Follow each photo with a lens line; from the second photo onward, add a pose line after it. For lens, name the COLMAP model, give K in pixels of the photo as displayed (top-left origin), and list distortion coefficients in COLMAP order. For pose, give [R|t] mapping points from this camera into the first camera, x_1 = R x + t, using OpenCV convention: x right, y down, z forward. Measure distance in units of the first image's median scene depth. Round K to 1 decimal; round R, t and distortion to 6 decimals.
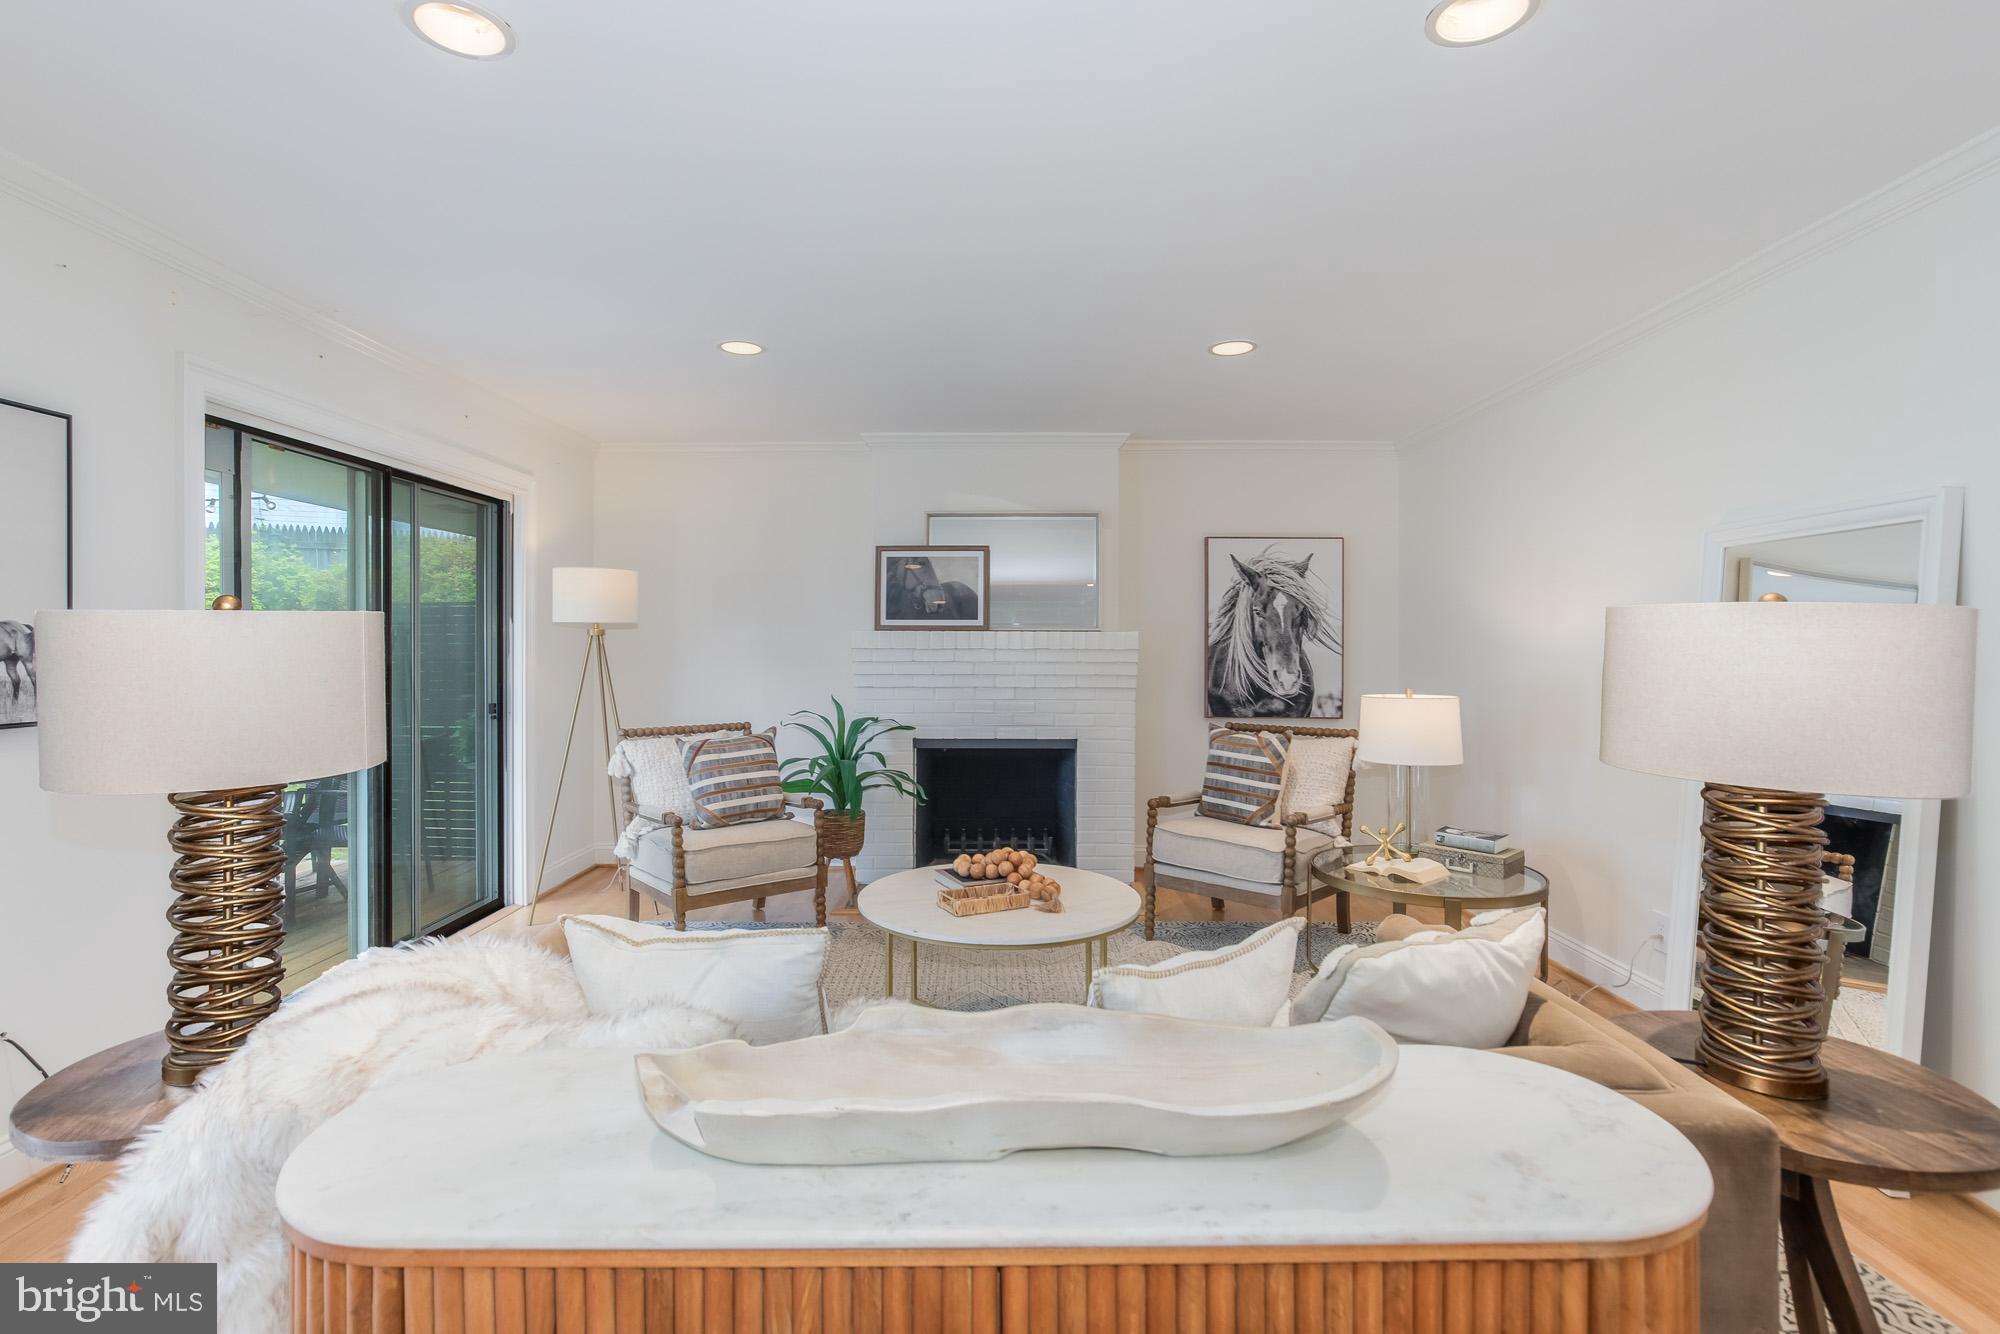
lens RADIAL K [[908.8, 0, 1000.0], [0, 908.8, 667.0], [0, 0, 1]] dist [-0.000181, -0.000021]
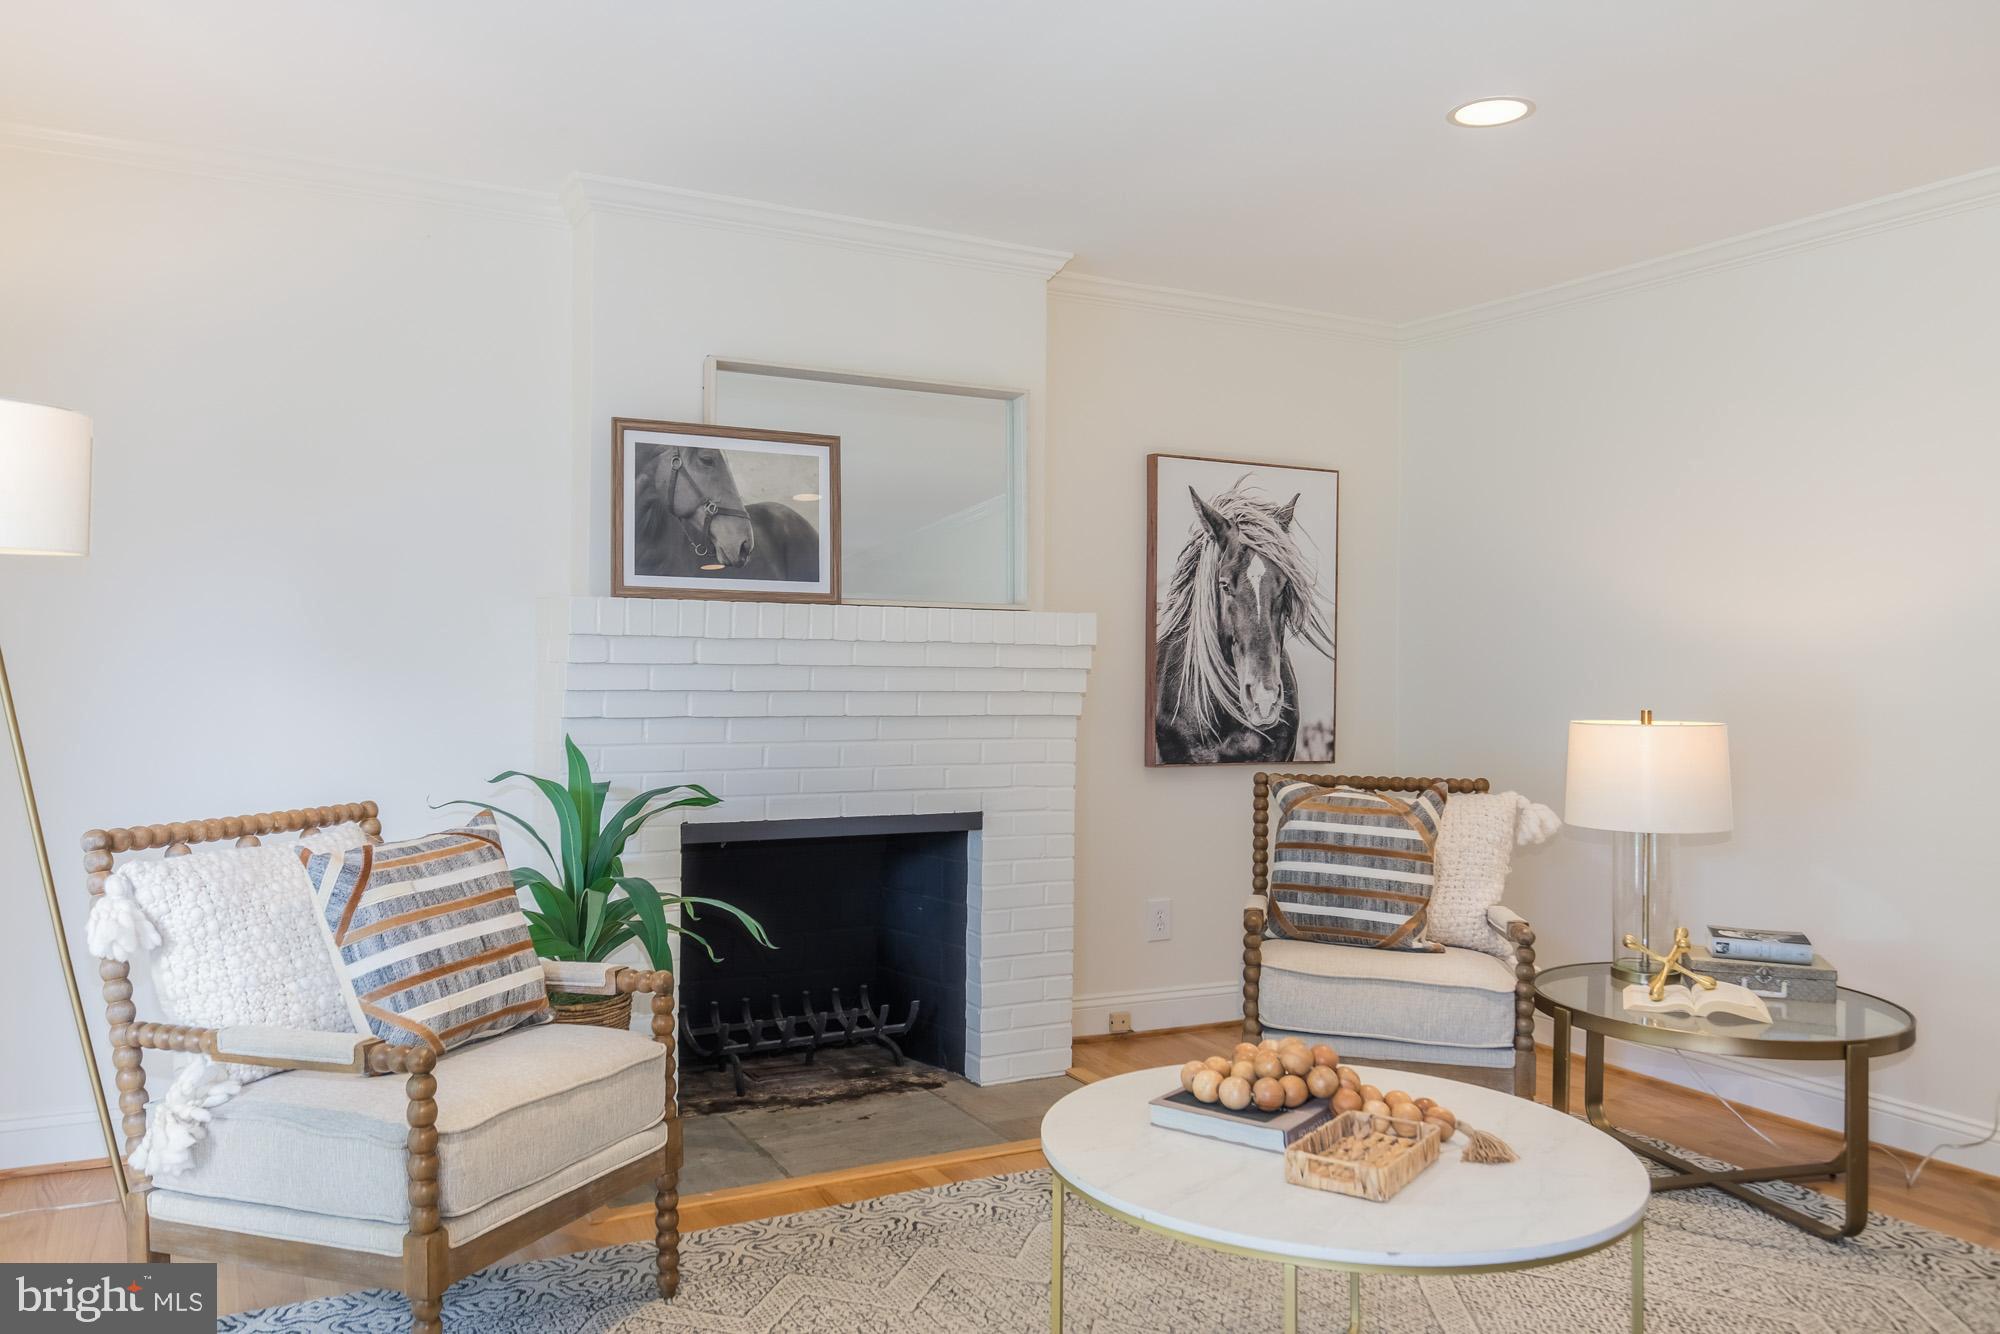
lens RADIAL K [[1473.8, 0, 1000.0], [0, 1473.8, 667.0], [0, 0, 1]] dist [0.030376, 0.001176]
pose [[0.882849, 0.007524, 0.469598, -0.316475], [-0.000533, 0.999887, -0.015019, 0.007276], [-0.469658, 0.013009, 0.882753, 0.231323]]
